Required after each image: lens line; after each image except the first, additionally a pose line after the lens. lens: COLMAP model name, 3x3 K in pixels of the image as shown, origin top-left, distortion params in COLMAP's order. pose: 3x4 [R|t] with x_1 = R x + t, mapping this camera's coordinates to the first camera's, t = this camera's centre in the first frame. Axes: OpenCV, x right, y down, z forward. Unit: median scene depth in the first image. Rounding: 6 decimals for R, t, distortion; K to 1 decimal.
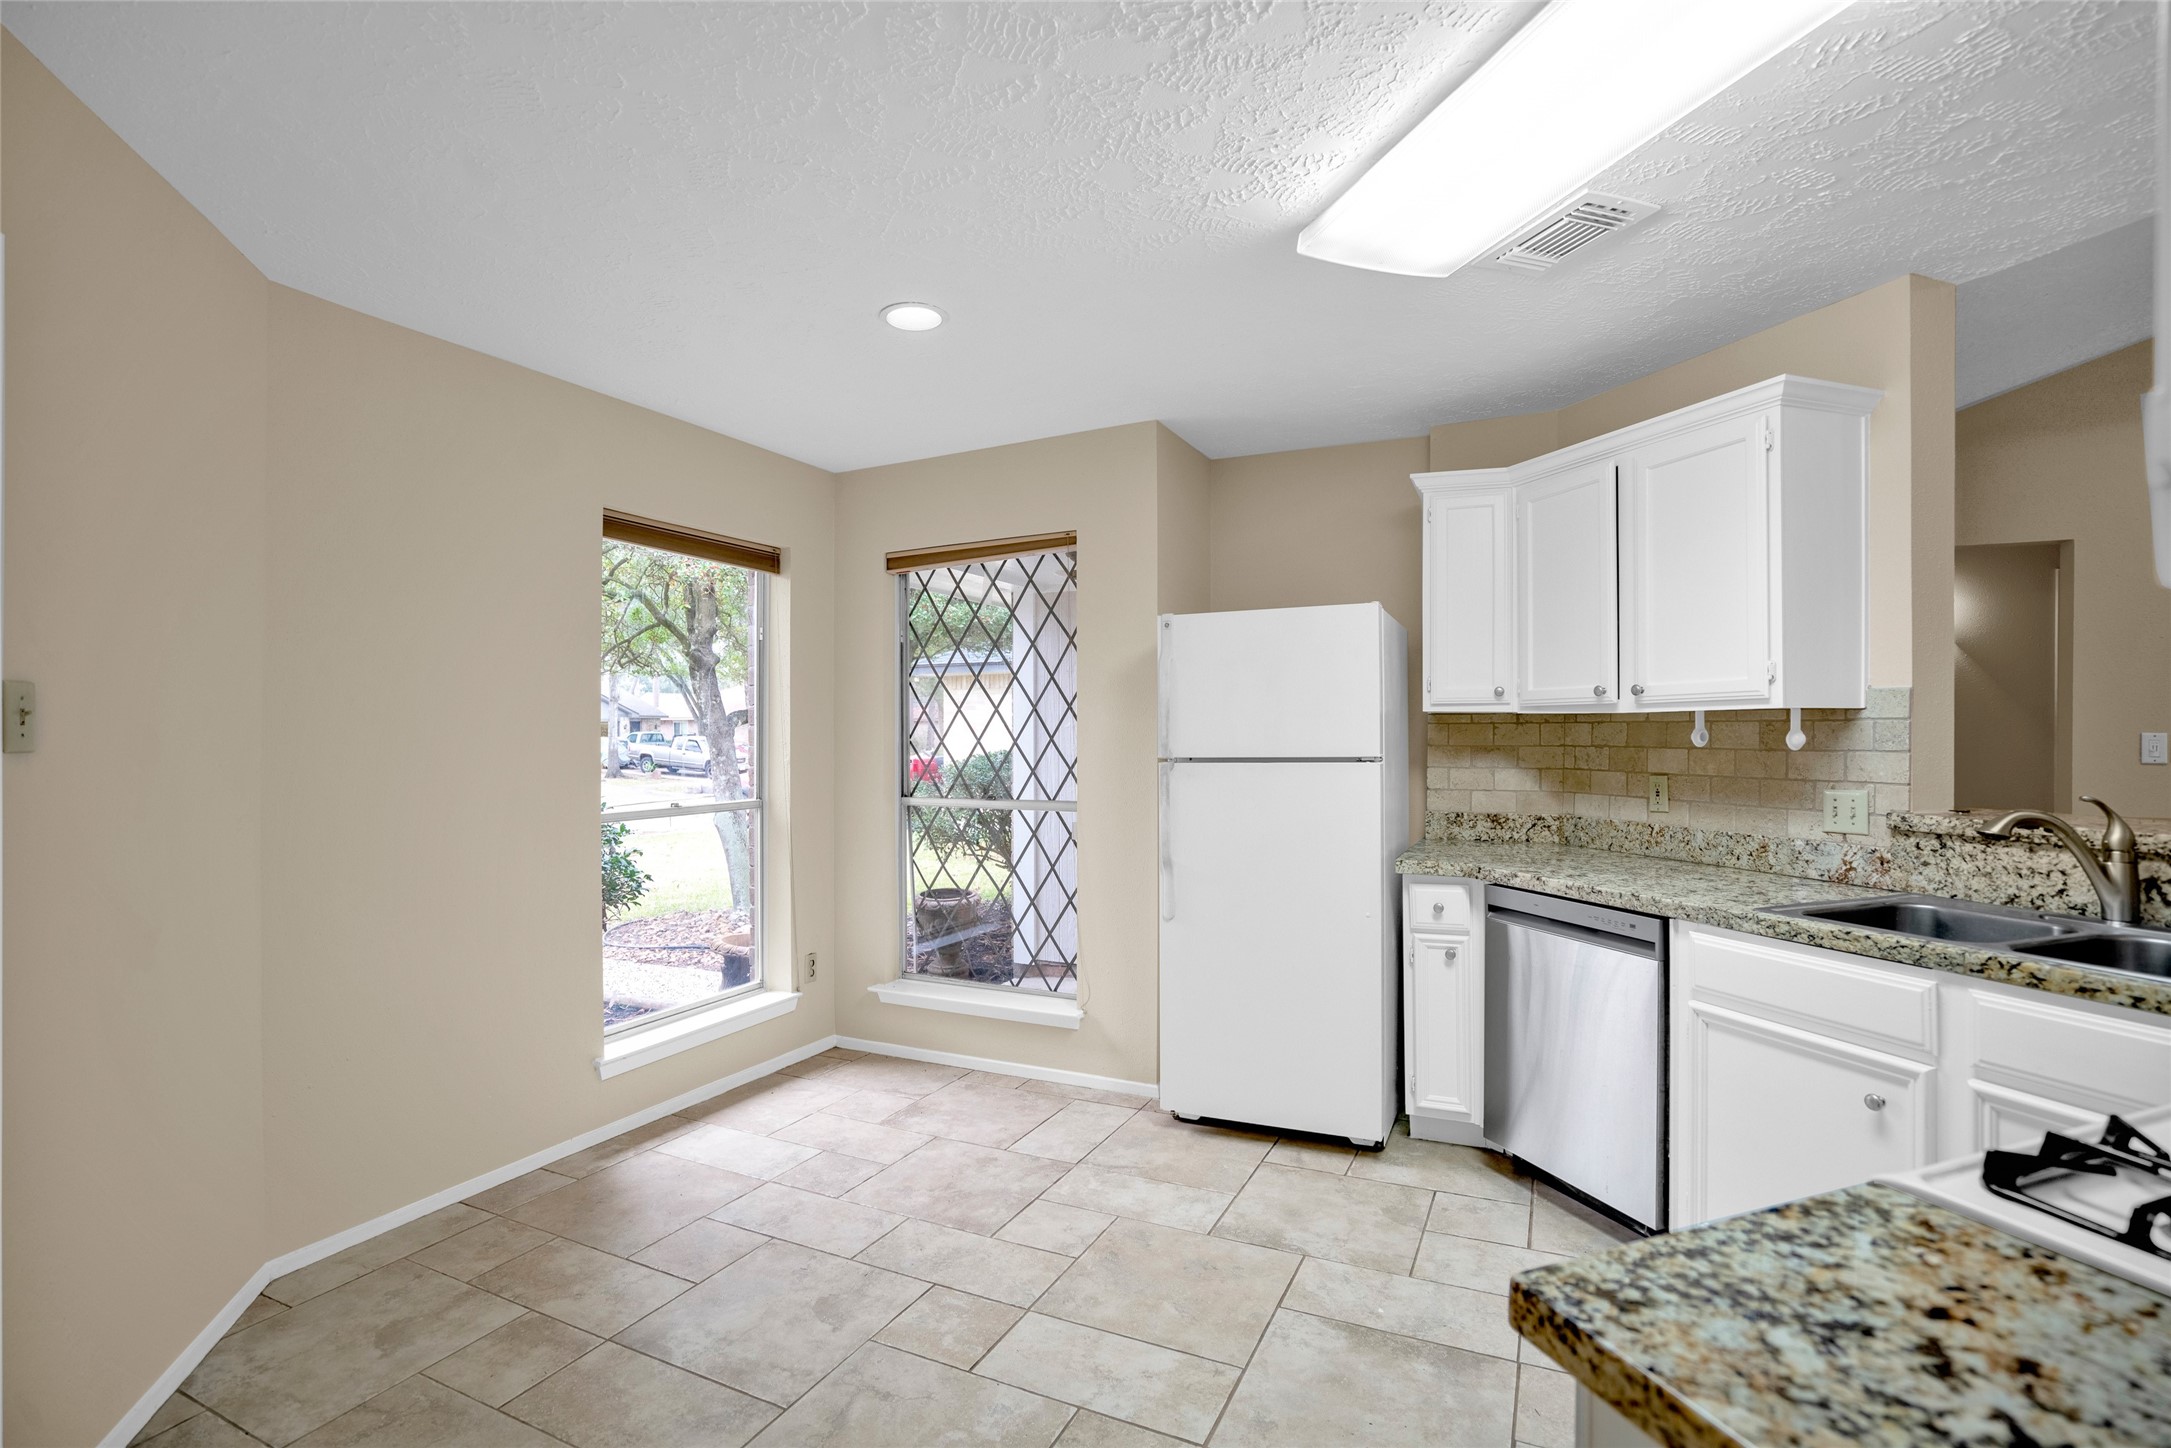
lens RADIAL K [[1017.2, 0, 1072.8], [0, 1017.2, 735.6], [0, 0, 1]] dist [-0.049870, 0.022203]
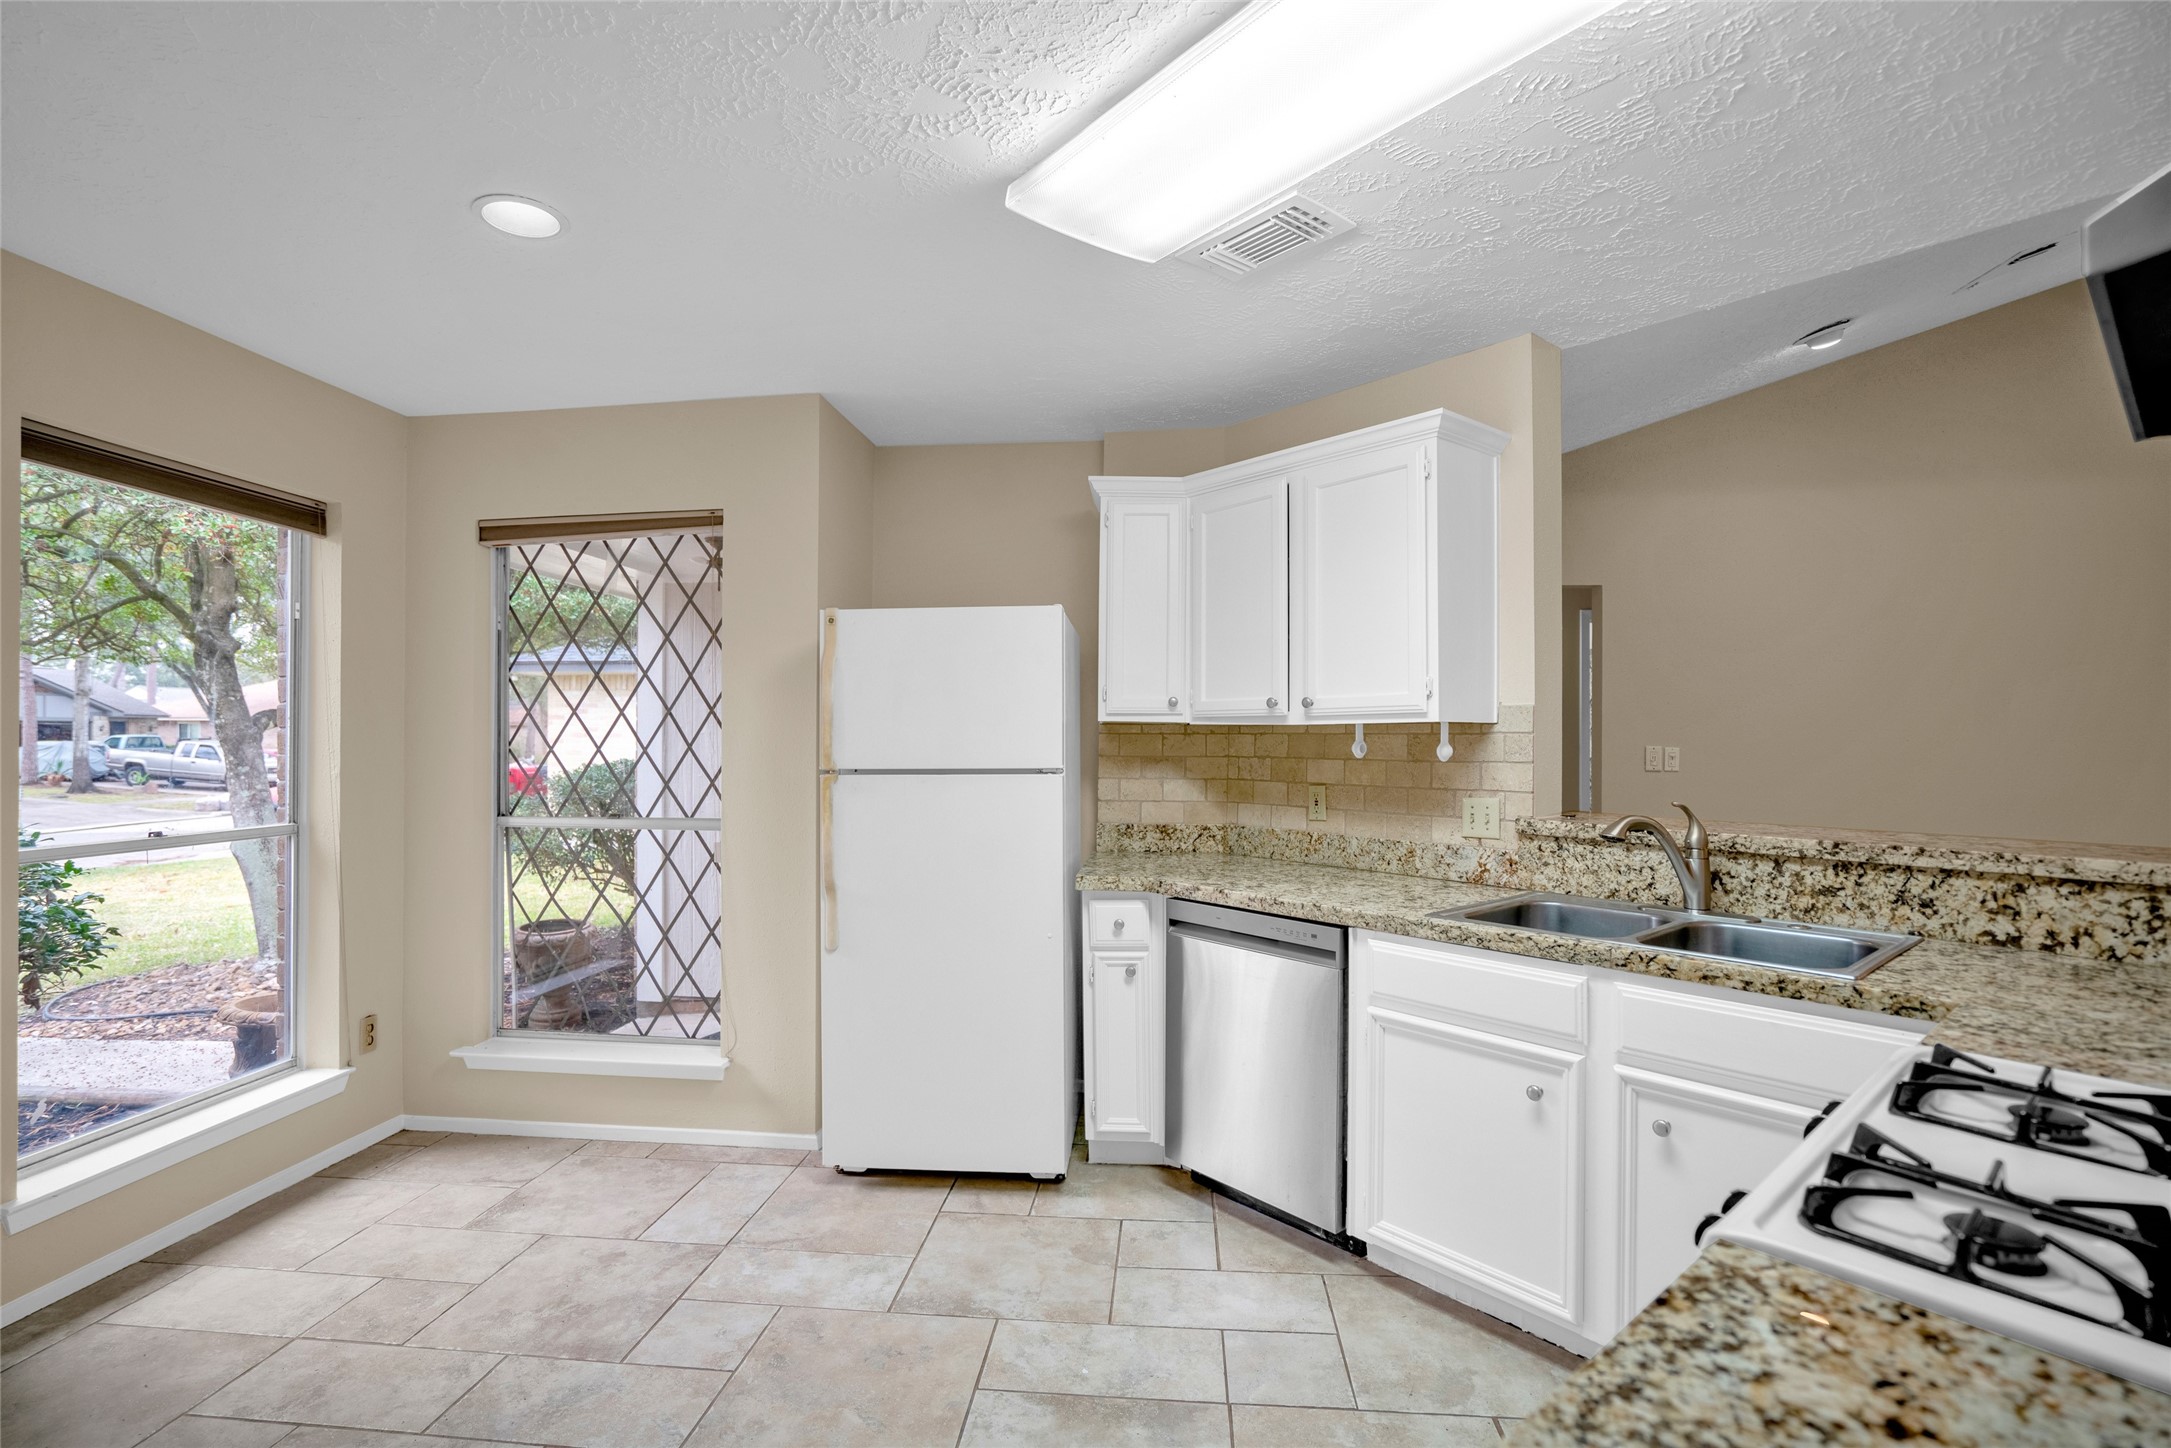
lens RADIAL K [[1017.2, 0, 1072.8], [0, 1017.2, 735.6], [0, 0, 1]] dist [-0.049870, 0.022203]
pose [[0.937058, 0.008308, 0.349074, -0.021438], [-0.005337, 0.999941, -0.009471, -0.000371], [-0.349132, 0.007012, 0.937047, 0.103951]]
